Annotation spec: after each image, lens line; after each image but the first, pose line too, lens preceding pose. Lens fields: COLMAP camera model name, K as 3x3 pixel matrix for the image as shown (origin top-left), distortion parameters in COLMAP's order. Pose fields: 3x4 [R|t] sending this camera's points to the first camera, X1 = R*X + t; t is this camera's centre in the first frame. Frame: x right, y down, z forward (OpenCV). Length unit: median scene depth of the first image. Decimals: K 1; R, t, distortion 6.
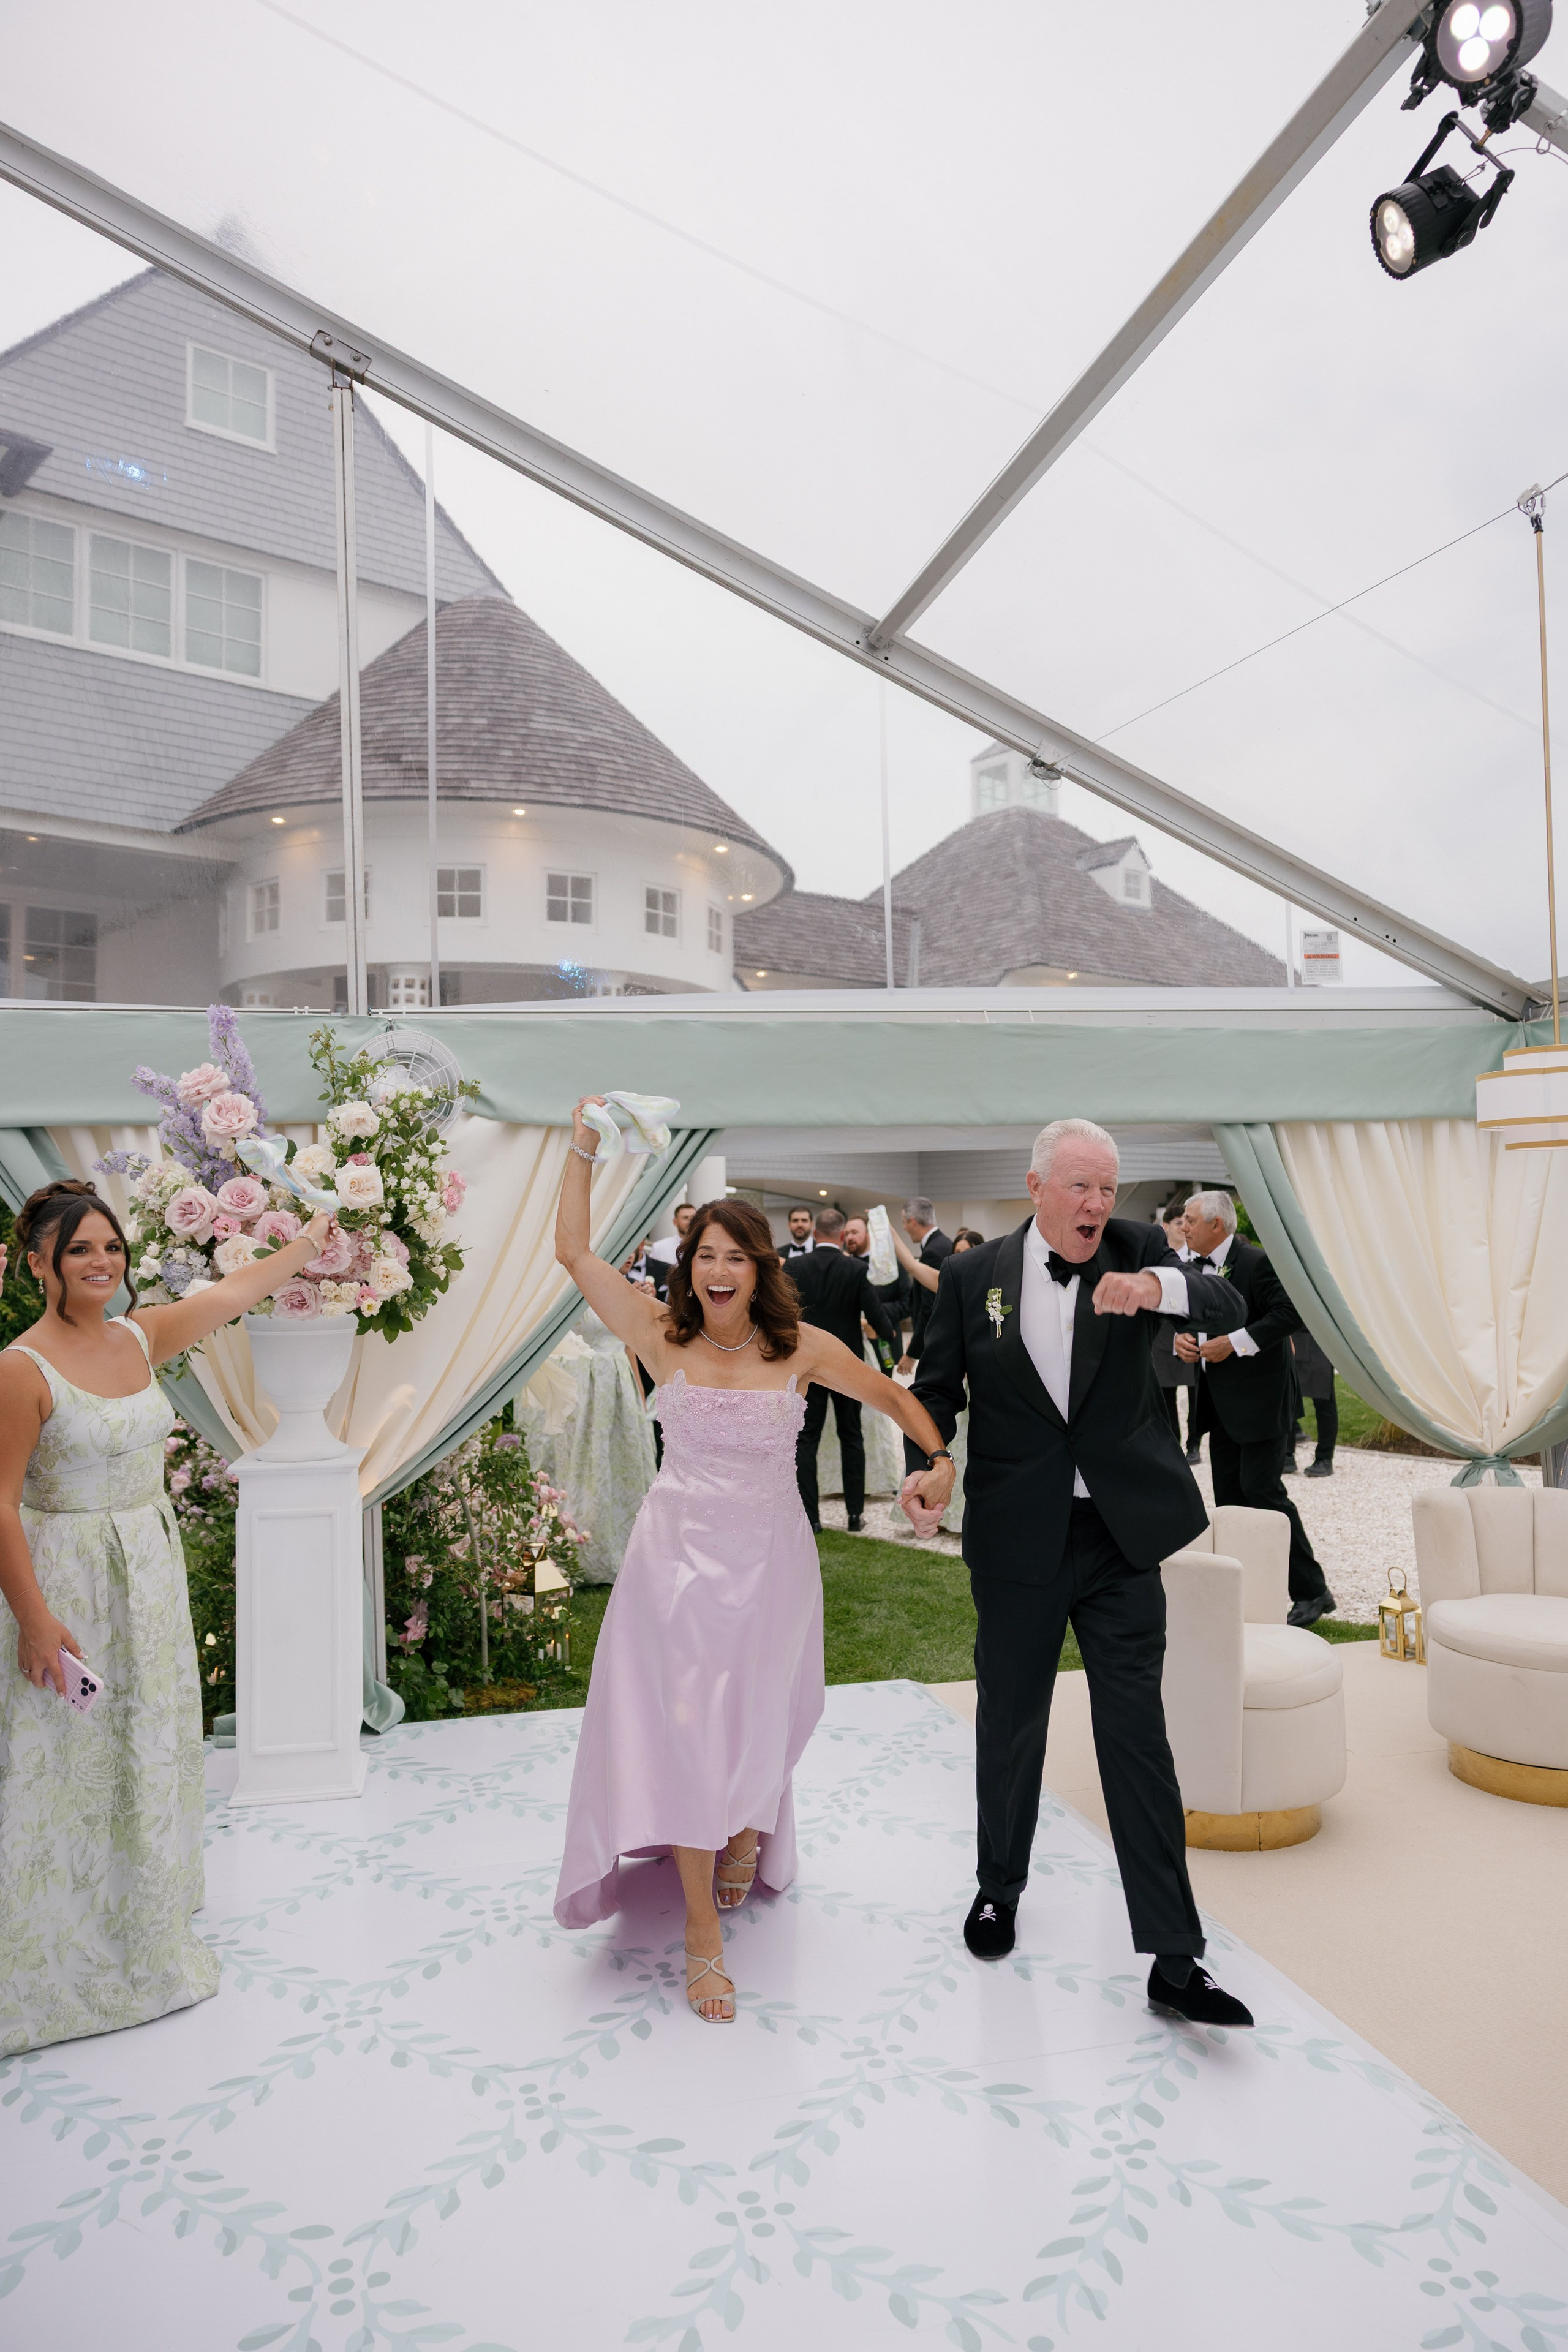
lens RADIAL K [[1573.4, 0, 797.2], [0, 1573.4, 1164.0], [0, 0, 1]] dist [0.005318, -0.003110]
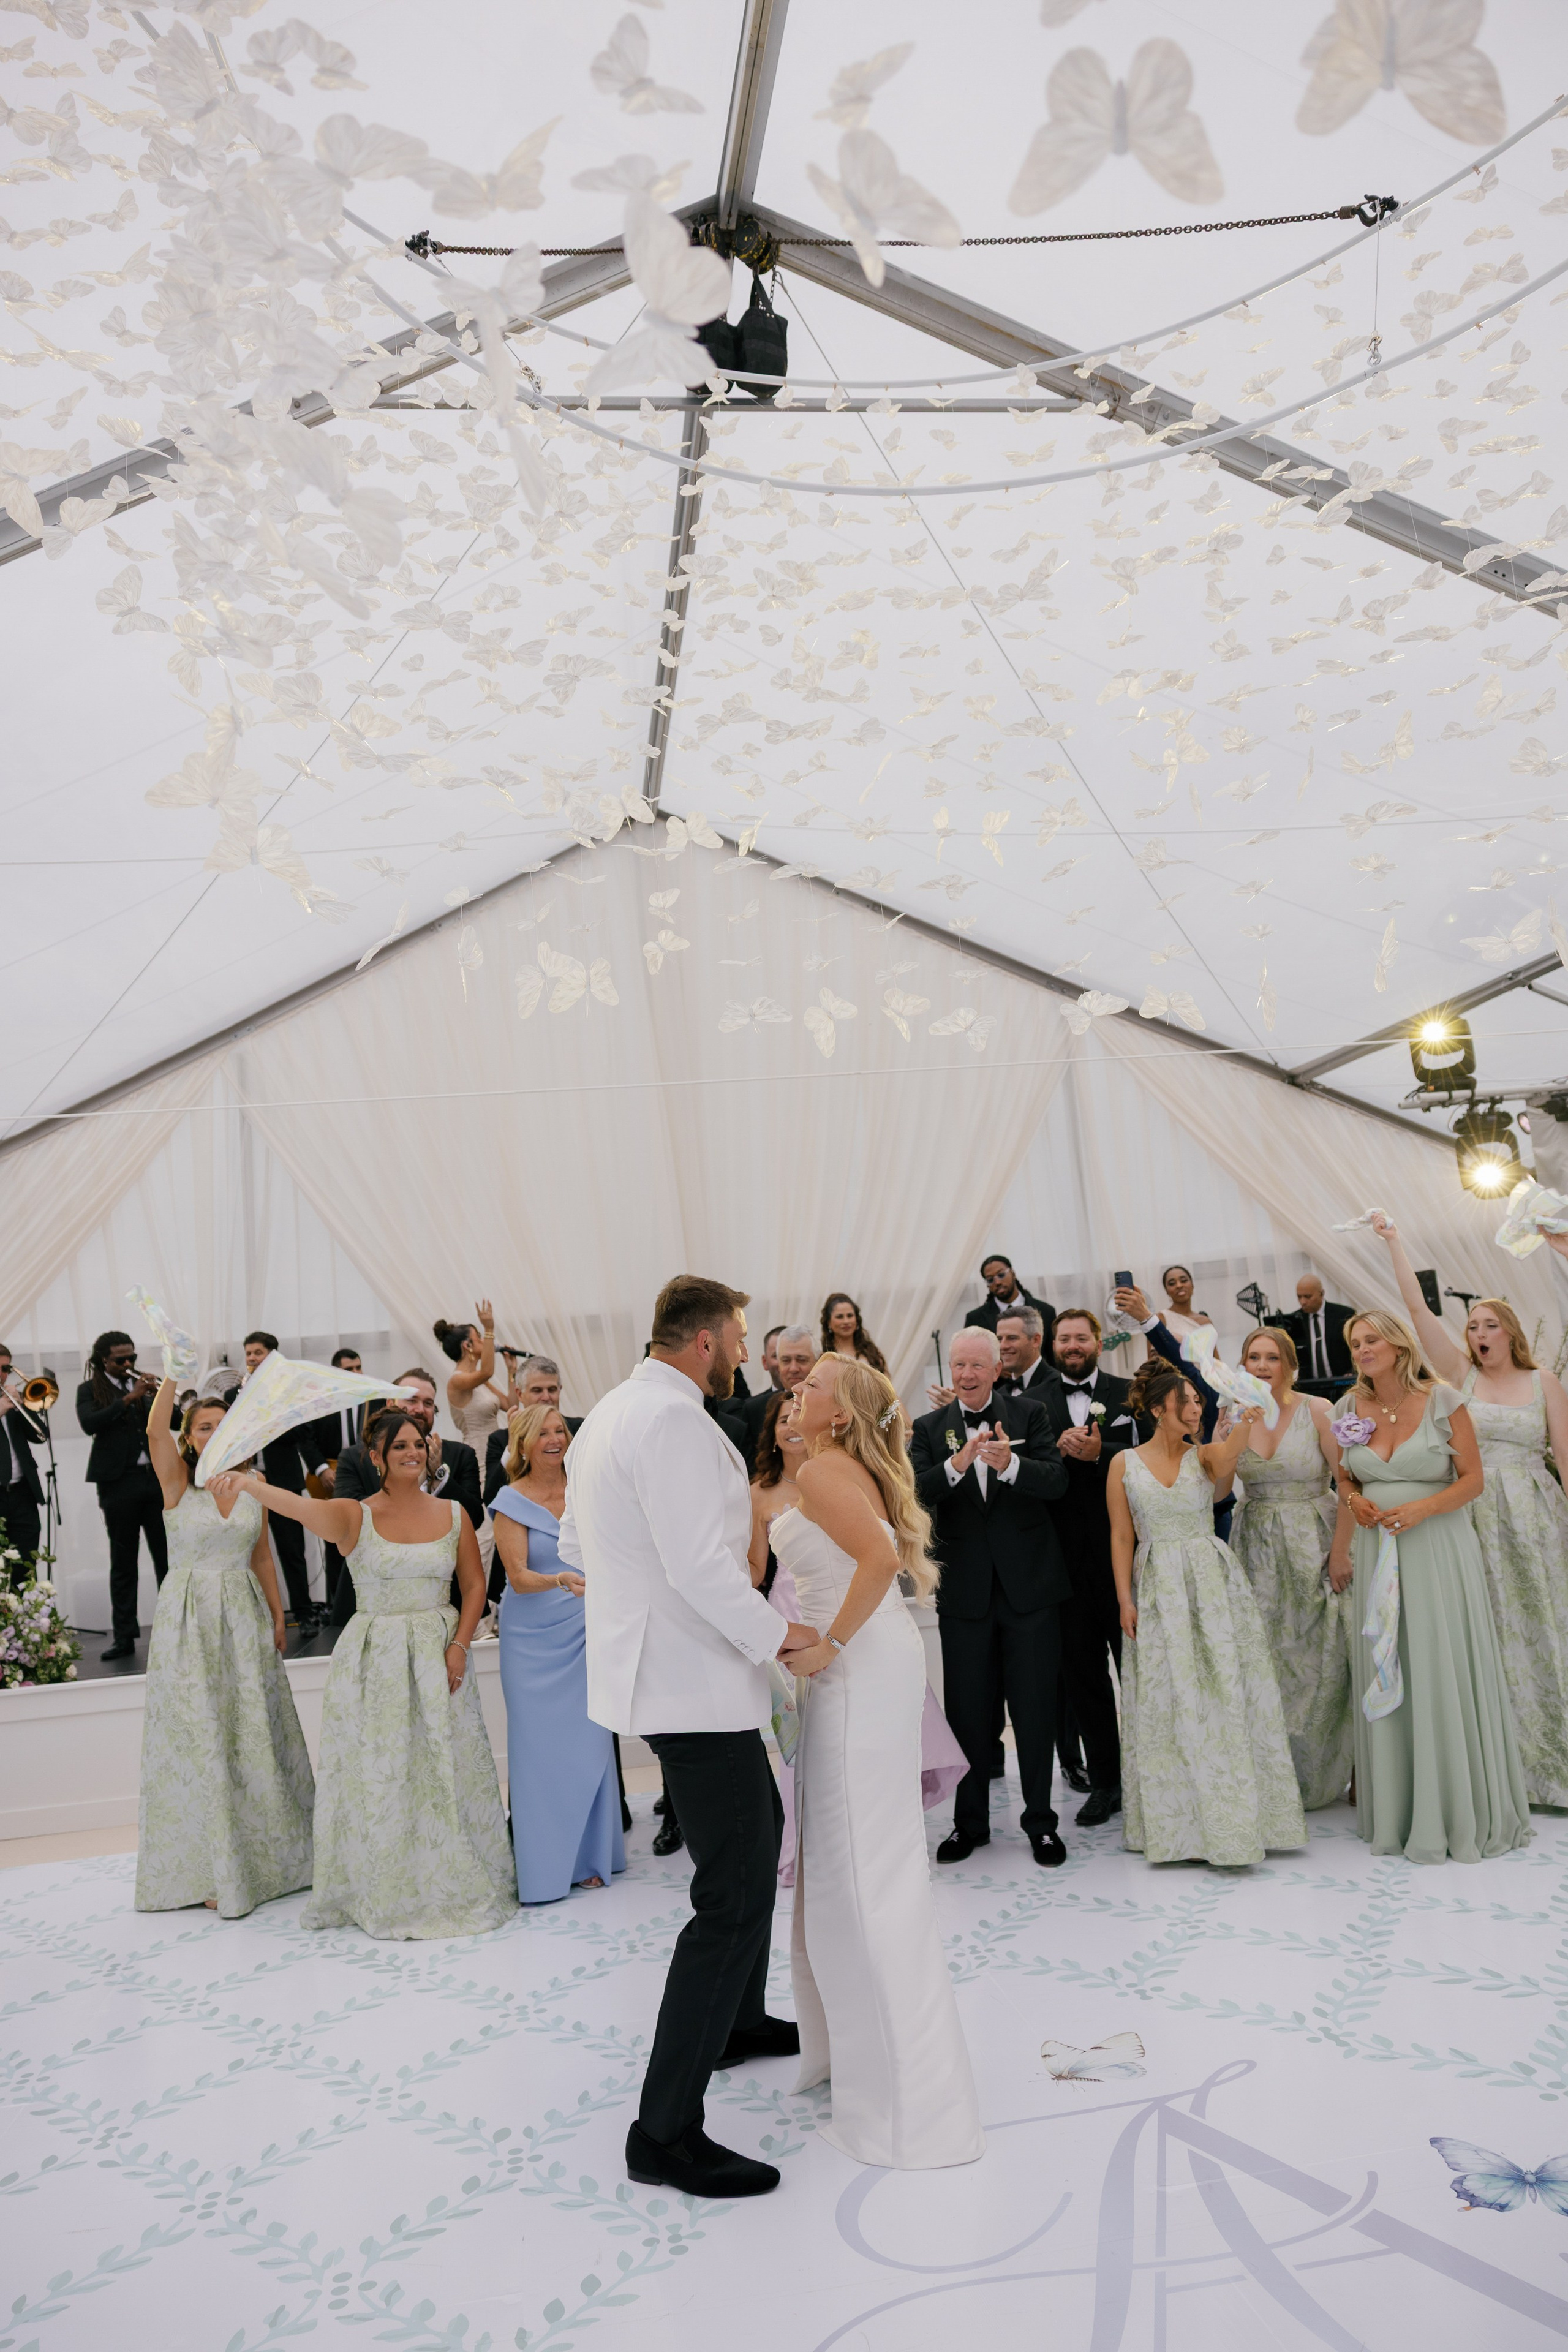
lens RADIAL K [[1573.4, 0, 763.7], [0, 1573.4, 1174.1], [0, 0, 1]] dist [0.005318, -0.003110]
pose [[-0.988739, 0.112134, 0.099103, 0.004707], [0.091254, 0.976626, -0.194613, 0.073349], [-0.118609, -0.183378, -0.975861, 1.606967]]
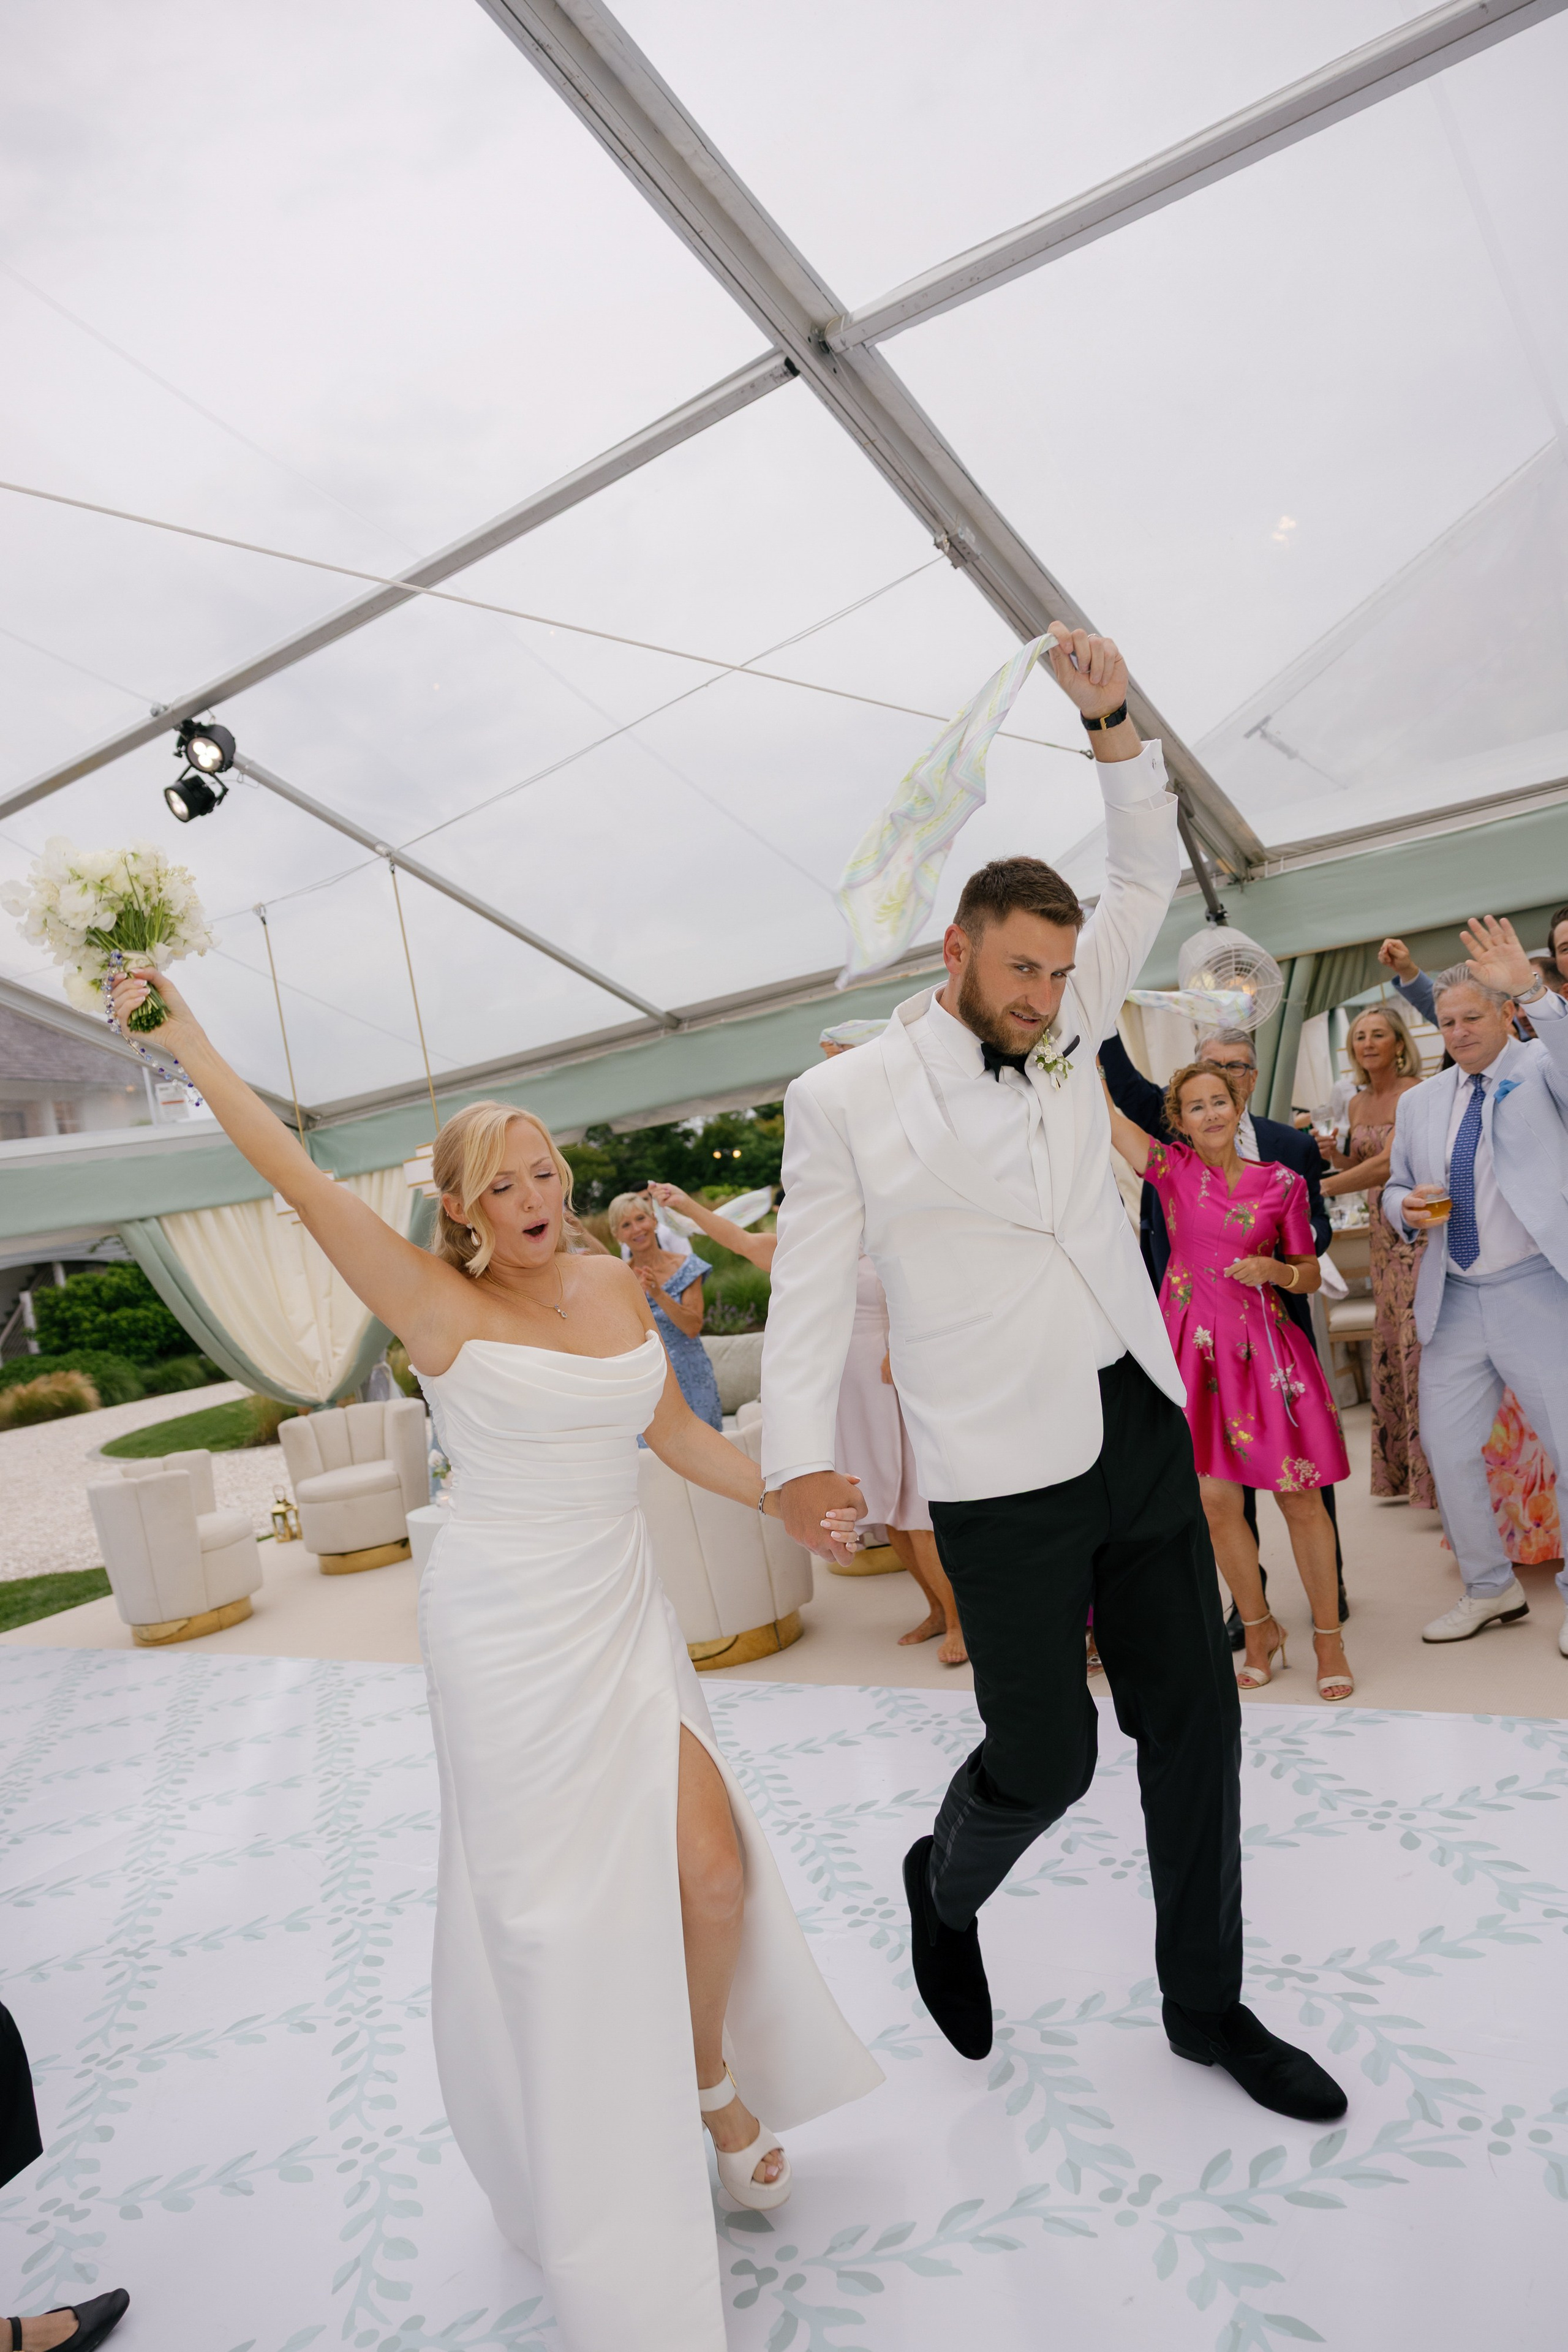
lens RADIAL K [[1573.4, 0, 782.5], [0, 1573.4, 1174.8], [0, 0, 1]] dist [0.005318, -0.003110]
pose [[0.759323, -0.118577, 0.639819, -0.217892], [0.135548, 0.990511, 0.022706, -0.019717], [-0.636440, 0.069485, 0.768190, -0.579863]]
